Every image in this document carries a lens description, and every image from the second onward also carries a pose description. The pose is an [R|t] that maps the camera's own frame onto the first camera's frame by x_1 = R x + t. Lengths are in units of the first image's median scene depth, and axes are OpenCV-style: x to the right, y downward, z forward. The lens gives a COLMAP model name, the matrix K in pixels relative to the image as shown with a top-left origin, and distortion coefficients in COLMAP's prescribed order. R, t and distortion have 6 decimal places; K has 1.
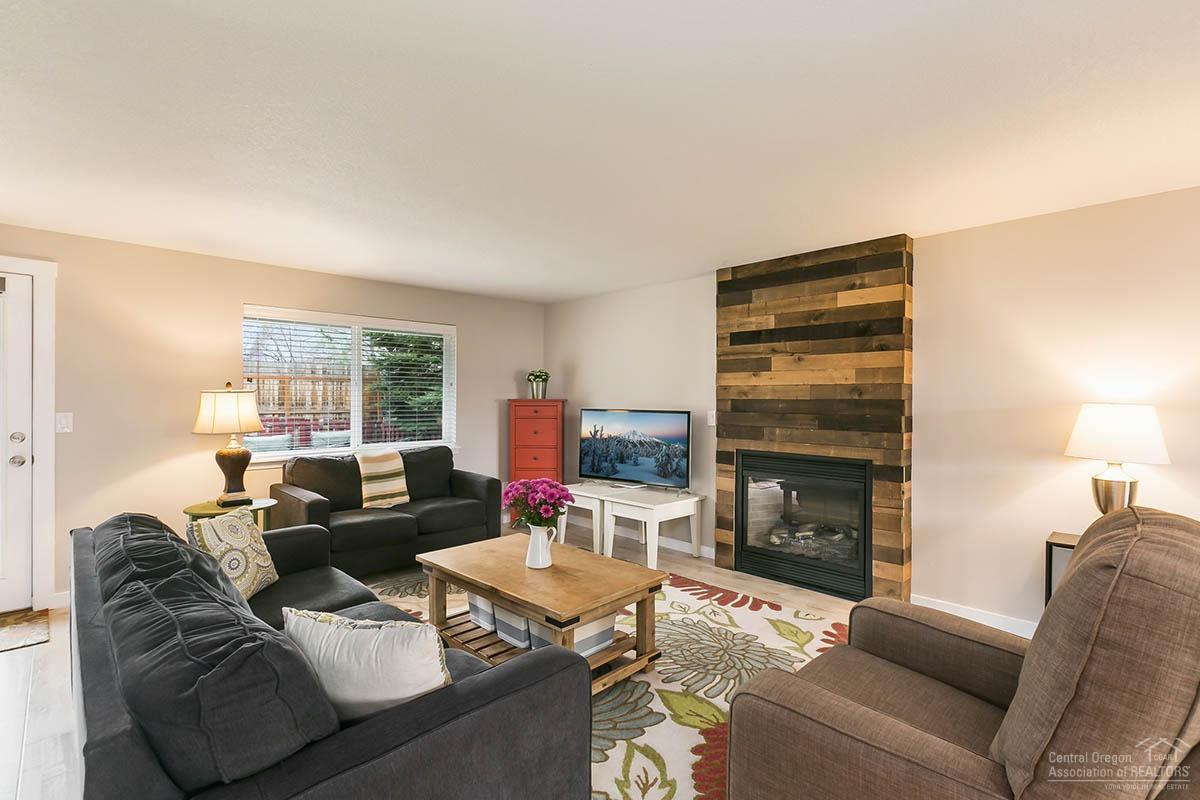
lens RADIAL K [[534.8, 0, 598.2], [0, 534.8, 395.9], [0, 0, 1]] dist [0.000464, -0.000081]
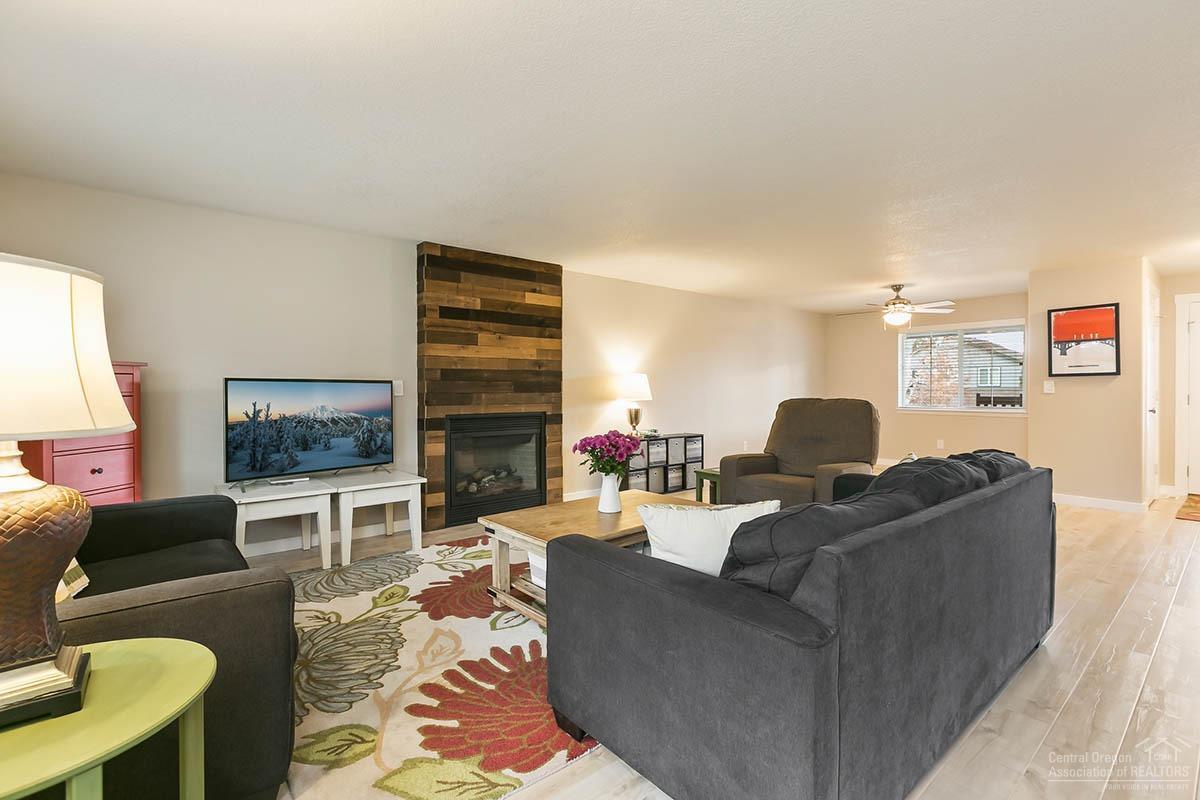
lens RADIAL K [[534.8, 0, 598.2], [0, 534.8, 395.9], [0, 0, 1]] dist [0.000464, -0.000081]
pose [[0.092862, -0.012842, 0.995596, -0.811170], [0.008254, 0.999892, 0.012127, 0.051412], [-0.995645, 0.007091, 0.092958, 0.617101]]
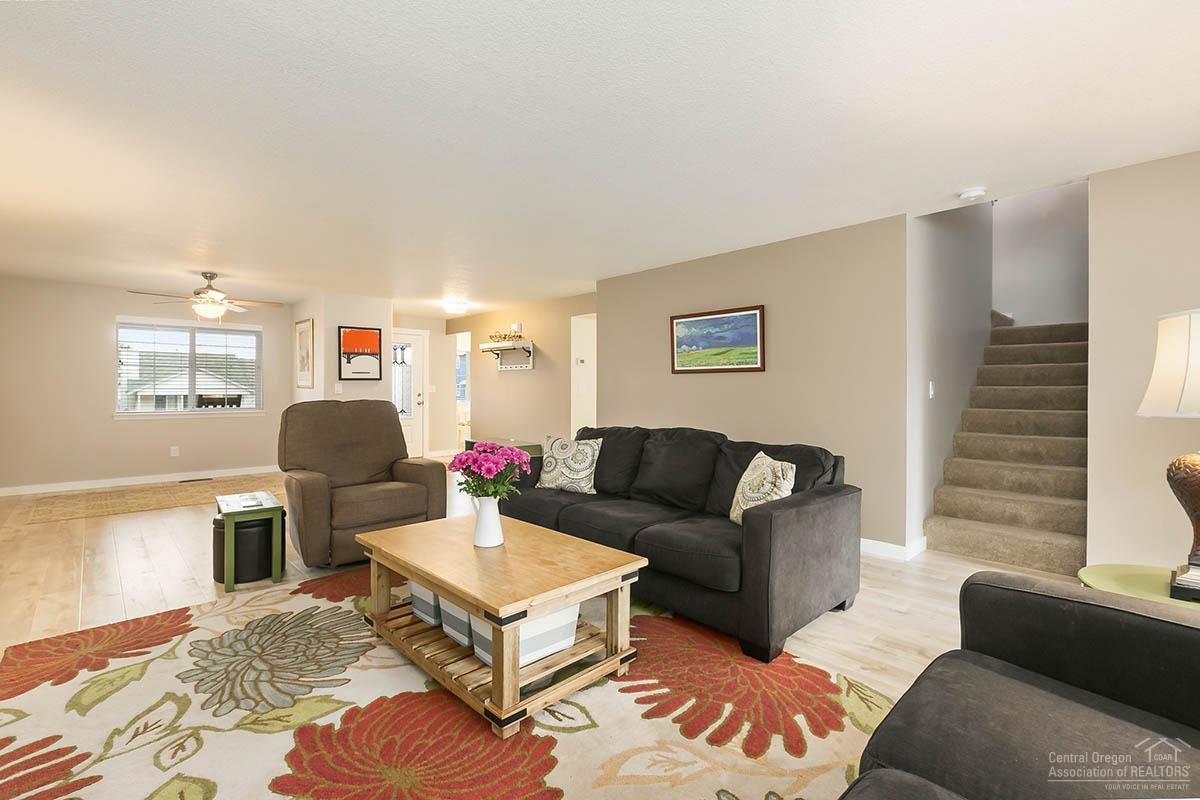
lens RADIAL K [[534.8, 0, 598.2], [0, 534.8, 395.9], [0, 0, 1]] dist [0.000464, -0.000081]
pose [[-0.999264, -0.001913, 0.038313, -0.215767], [-0.001254, 0.999851, 0.017199, 0.047318], [-0.038340, 0.017139, -0.999118, 1.249736]]
